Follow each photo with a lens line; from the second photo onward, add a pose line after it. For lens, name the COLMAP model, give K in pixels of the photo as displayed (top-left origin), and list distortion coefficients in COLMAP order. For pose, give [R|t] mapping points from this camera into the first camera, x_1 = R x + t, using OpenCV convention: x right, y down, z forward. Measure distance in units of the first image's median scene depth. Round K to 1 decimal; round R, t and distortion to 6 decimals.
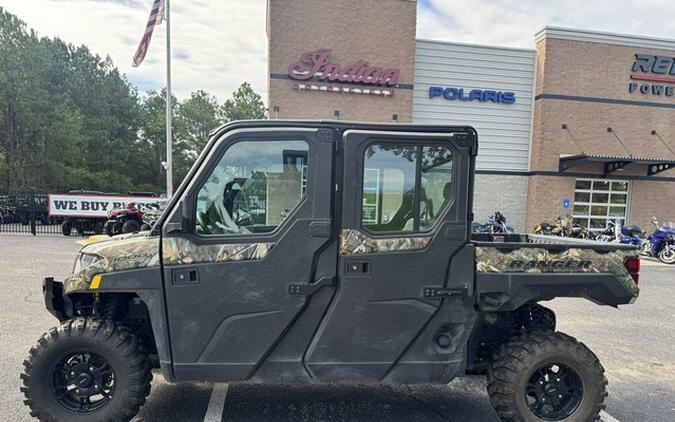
lens RADIAL K [[485.4, 0, 338.6], [0, 485.4, 250.5], [0, 0, 1]] dist [0.046766, -0.052518]
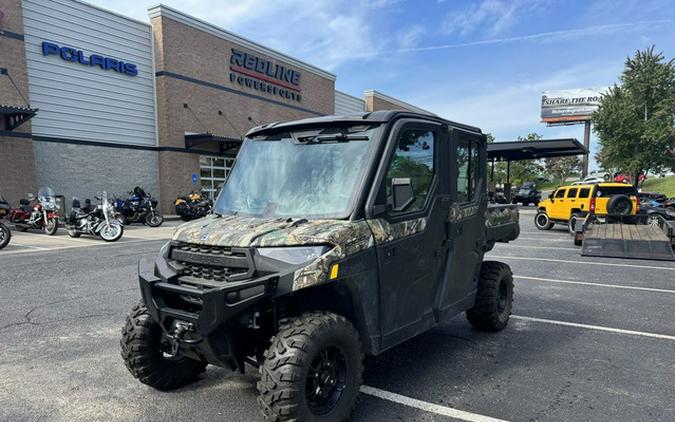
lens RADIAL K [[485.4, 0, 338.6], [0, 485.4, 250.5], [0, 0, 1]] dist [0.046766, -0.052518]
pose [[0.647510, -0.122504, 0.752146, -0.163372], [0.082916, 0.992460, 0.090263, -0.008216], [-0.757533, 0.003918, 0.652786, 0.051711]]
